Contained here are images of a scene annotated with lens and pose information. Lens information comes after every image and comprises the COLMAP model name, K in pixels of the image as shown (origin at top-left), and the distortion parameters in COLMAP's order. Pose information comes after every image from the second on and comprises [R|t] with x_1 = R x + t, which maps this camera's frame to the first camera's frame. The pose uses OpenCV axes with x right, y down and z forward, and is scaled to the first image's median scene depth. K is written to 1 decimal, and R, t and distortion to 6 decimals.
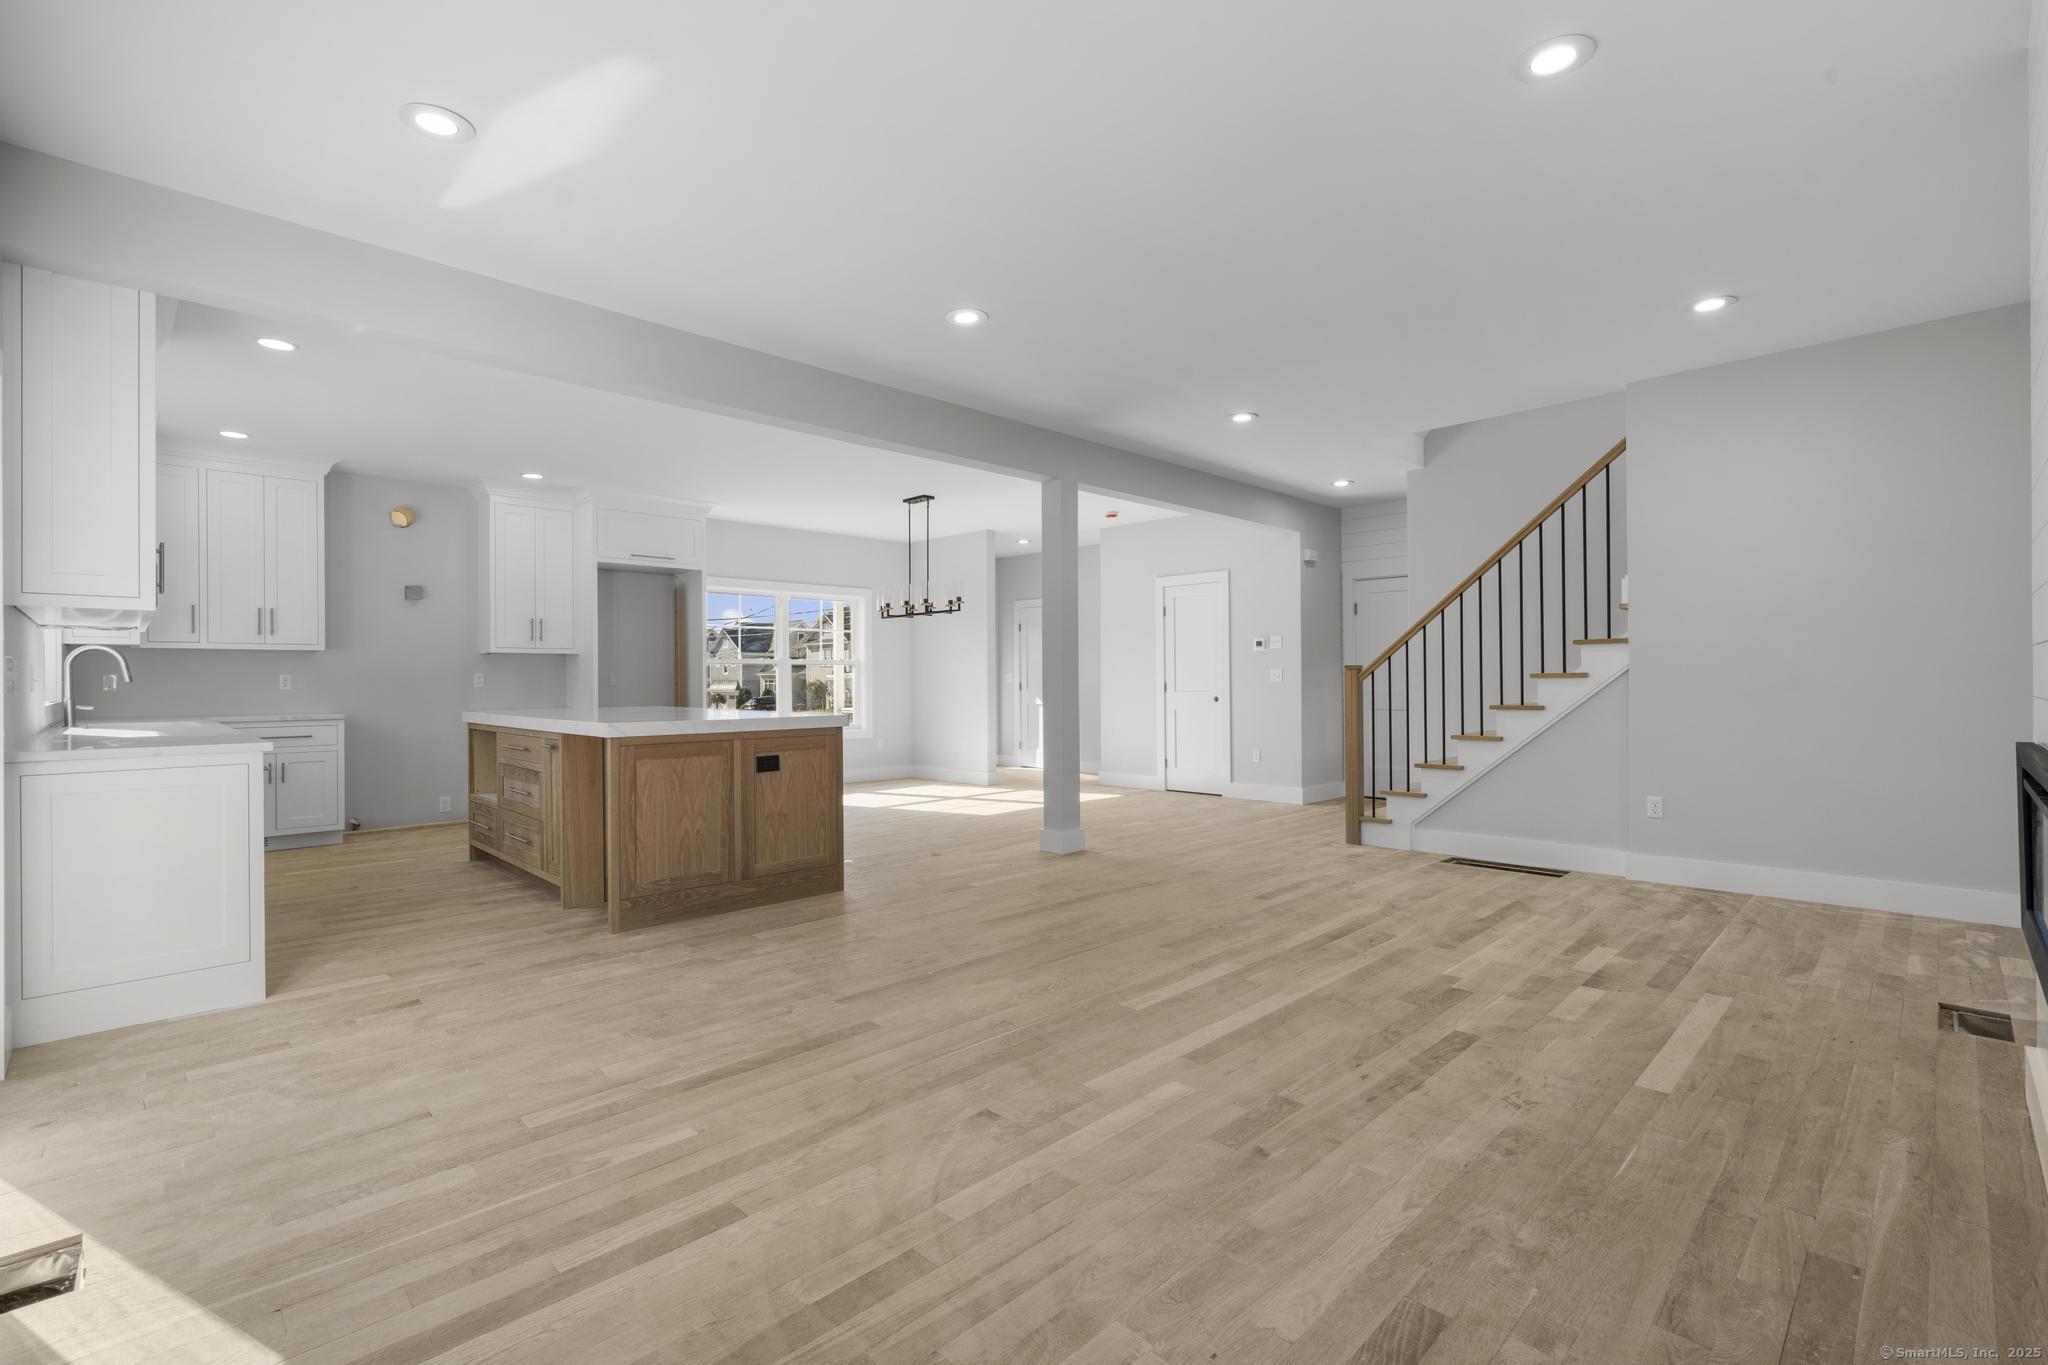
lens RADIAL K [[917.6, 0, 1021.1], [0, 917.6, 679.6], [0, 0, 1]] dist [-0.007929, 0.003392]
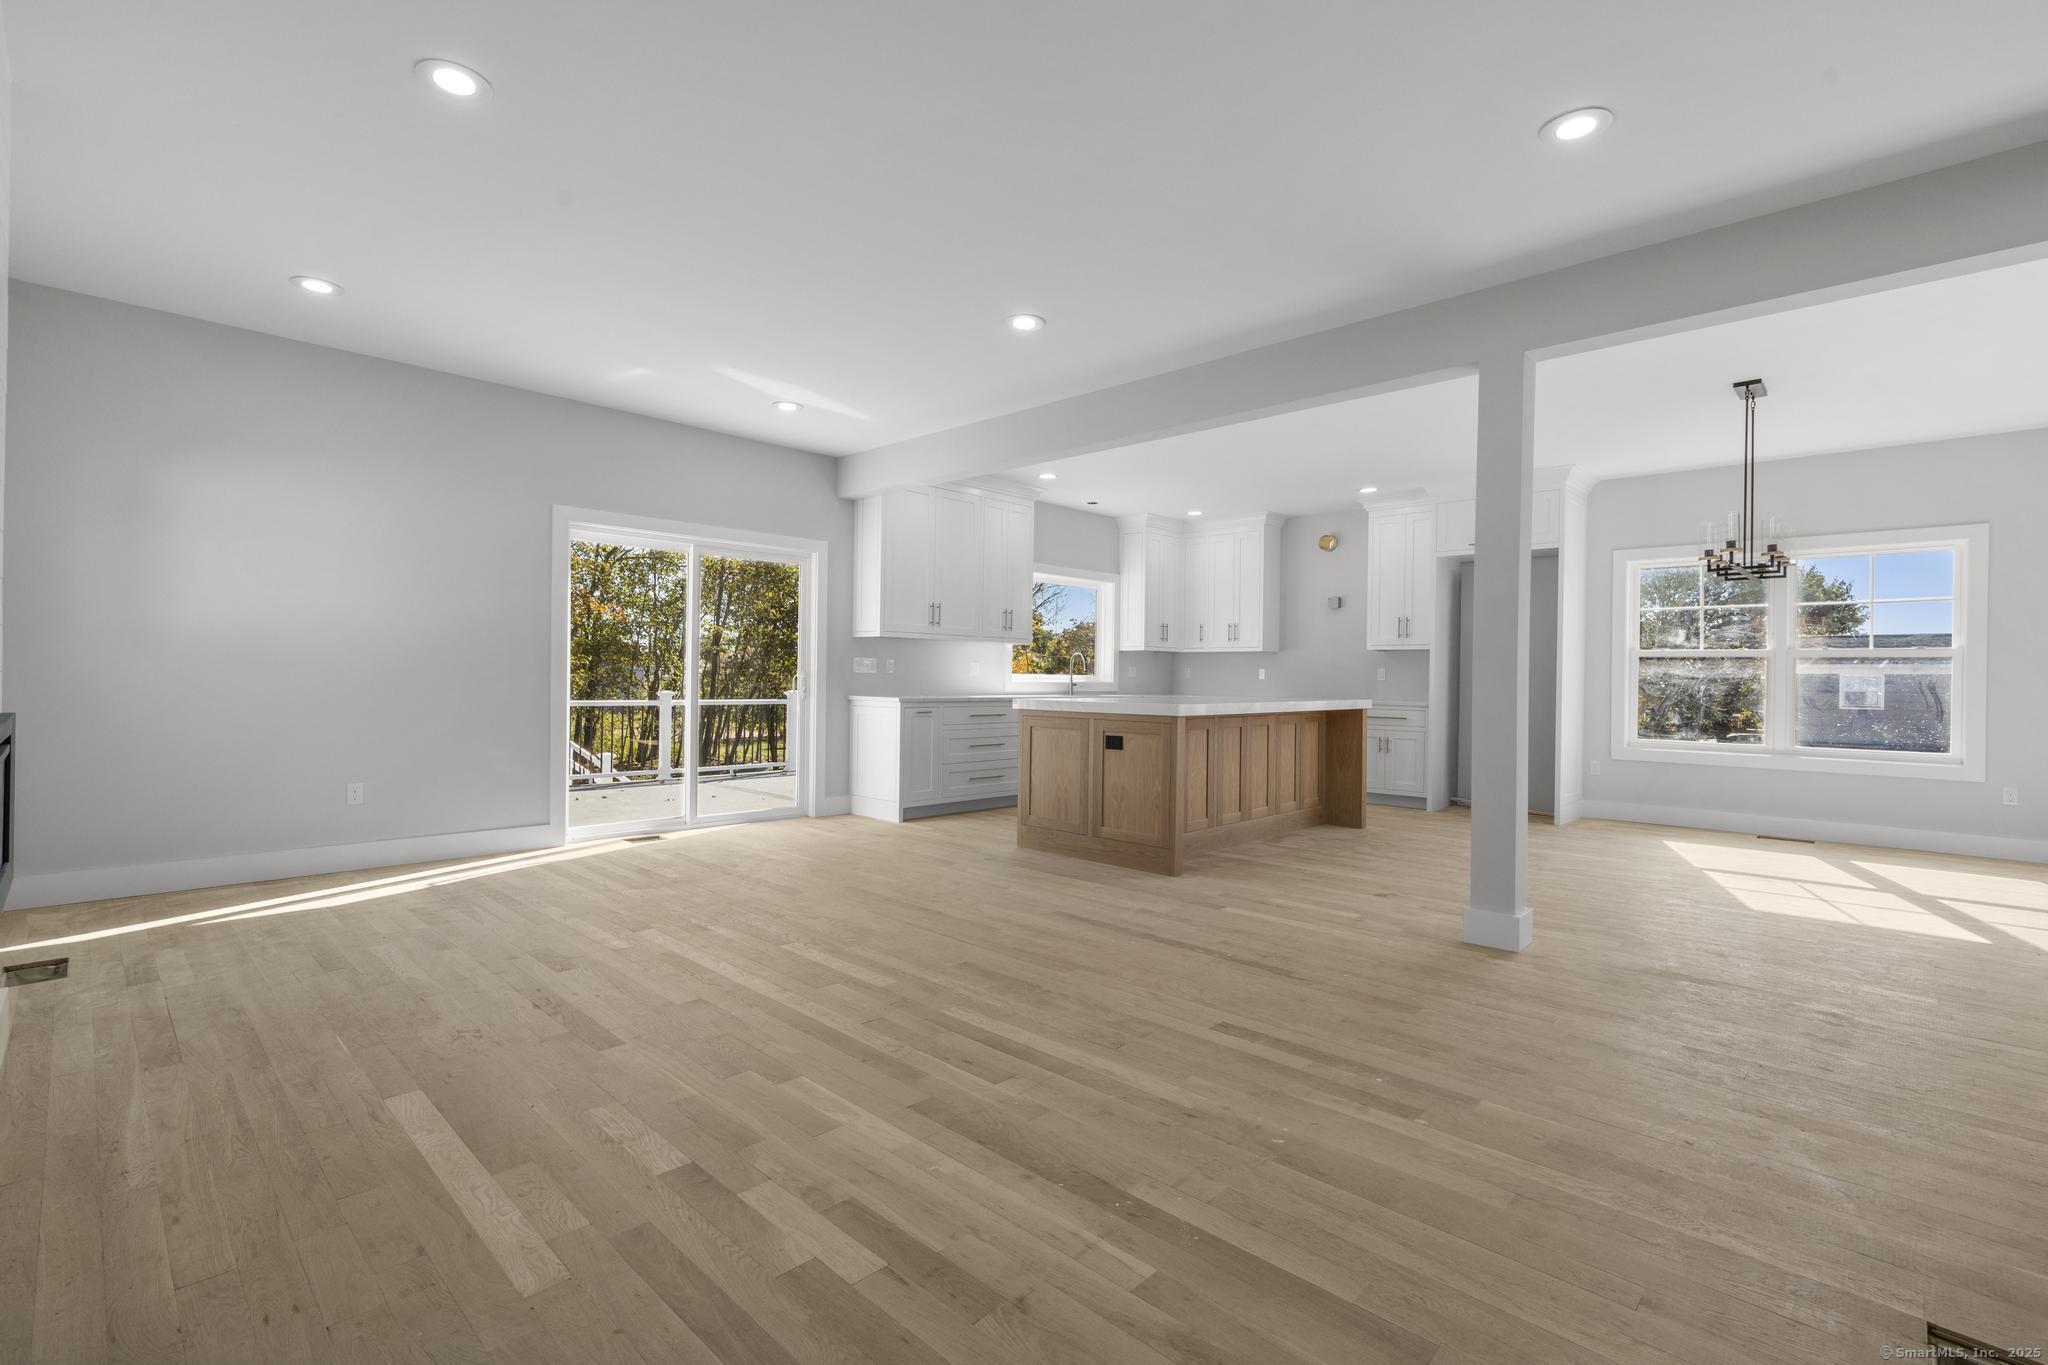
lens RADIAL K [[917.6, 0, 1020.0], [0, 917.6, 679.8], [0, 0, 1]] dist [-0.007929, 0.003392]
pose [[0.025321, 0.008805, -0.999641, 1.140715], [-0.013228, 0.999877, 0.008472, 0.006196], [0.999592, 0.013009, 0.025434, 1.117247]]
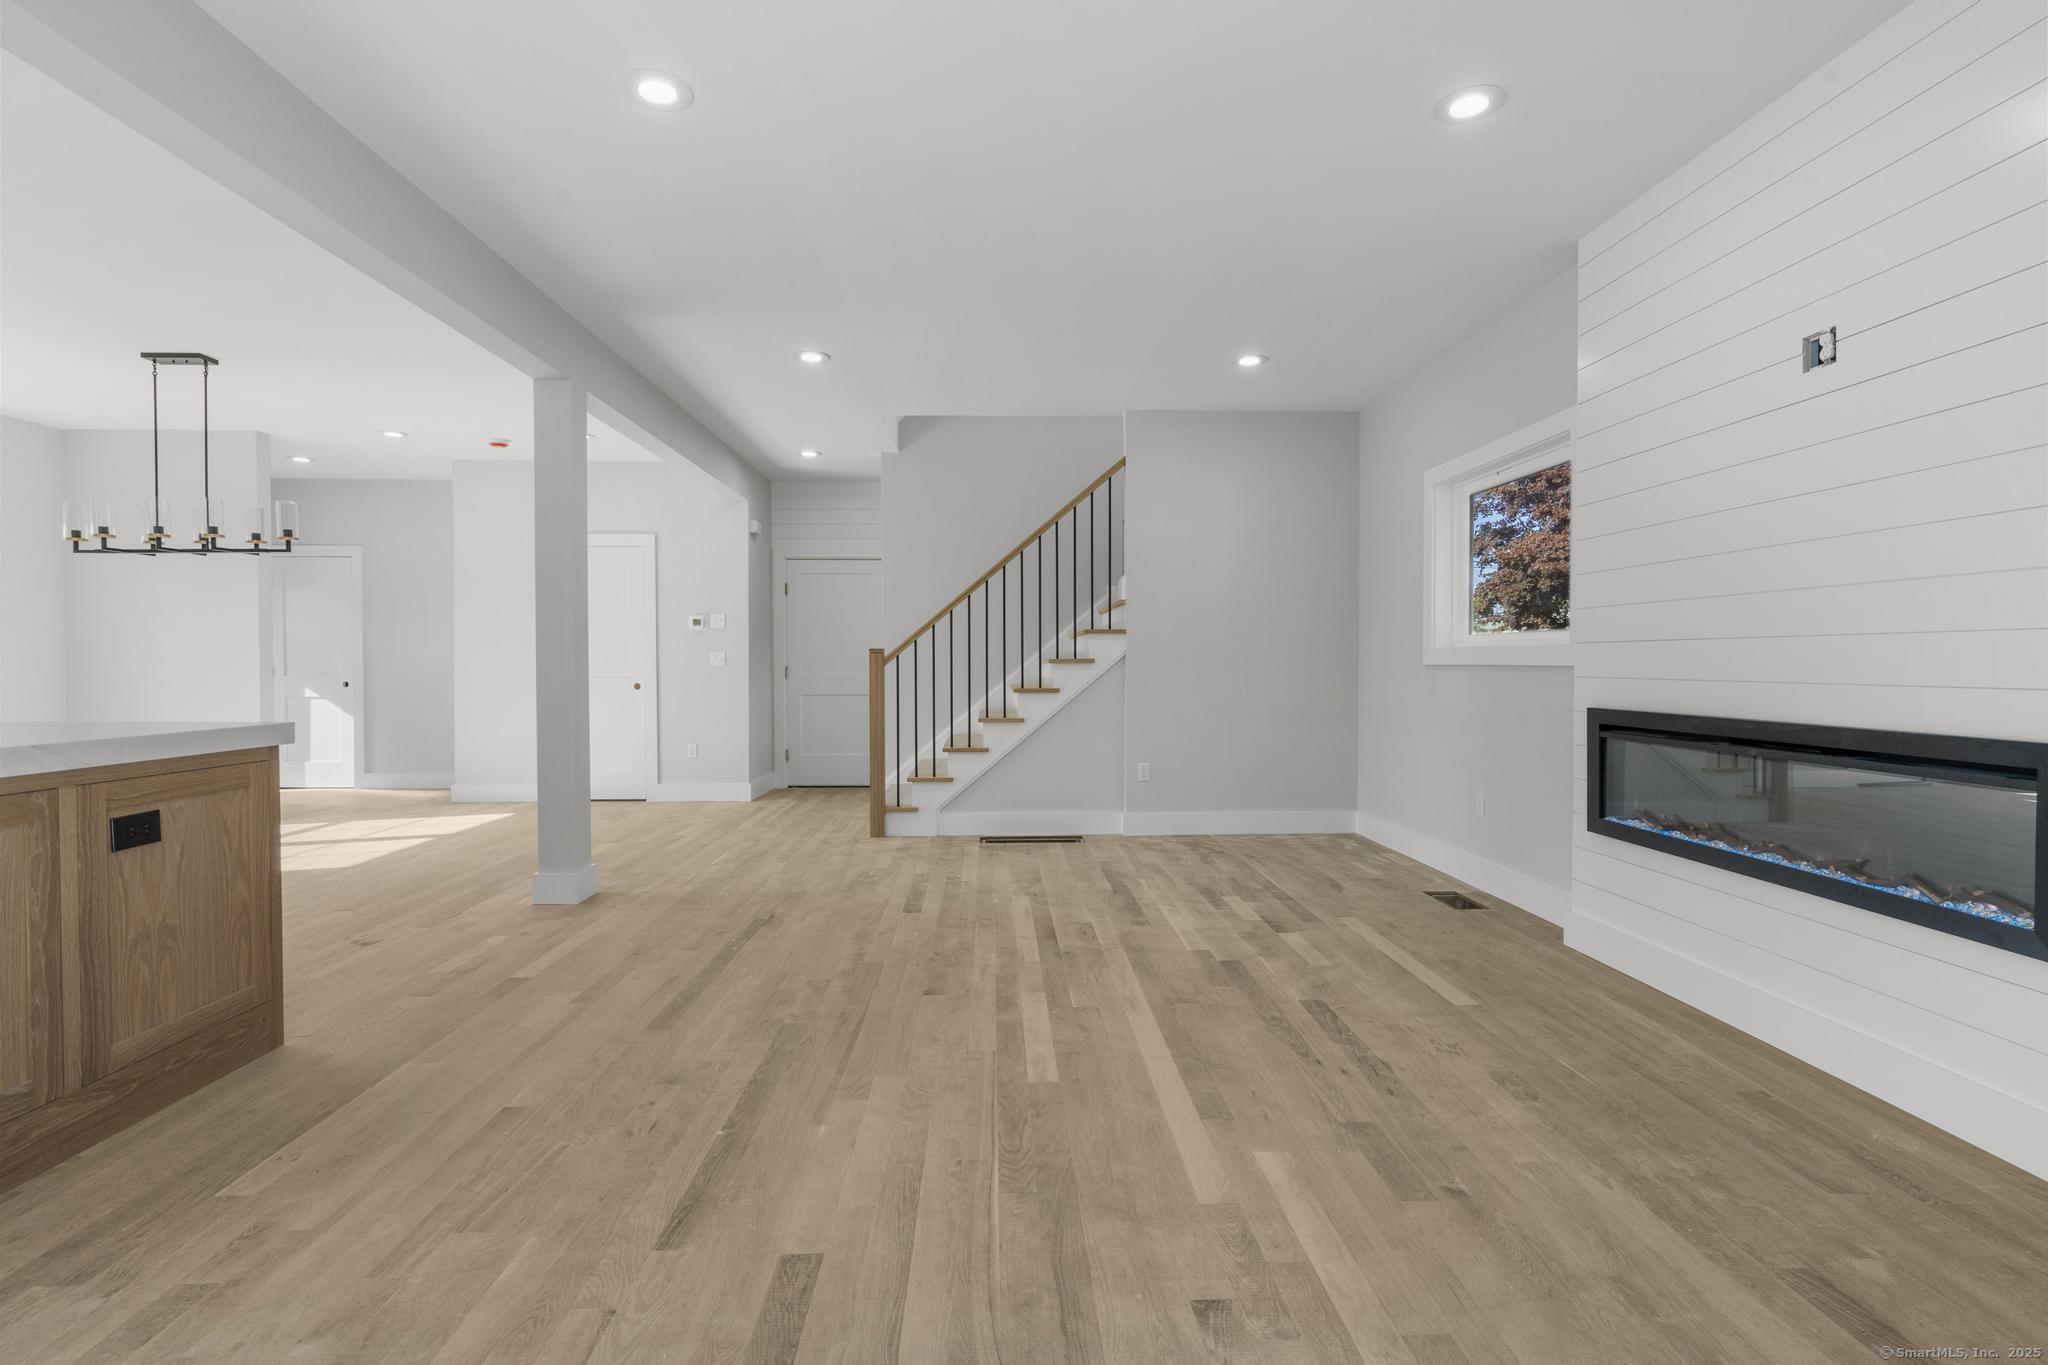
lens RADIAL K [[917.6, 0, 1020.3], [0, 917.6, 680.3], [0, 0, 1]] dist [-0.007929, 0.003392]
pose [[0.676804, -0.007808, 0.736122, -0.412700], [-0.004604, 0.999879, 0.014839, 0.004155], [-0.736149, -0.013432, 0.676686, 0.436088]]
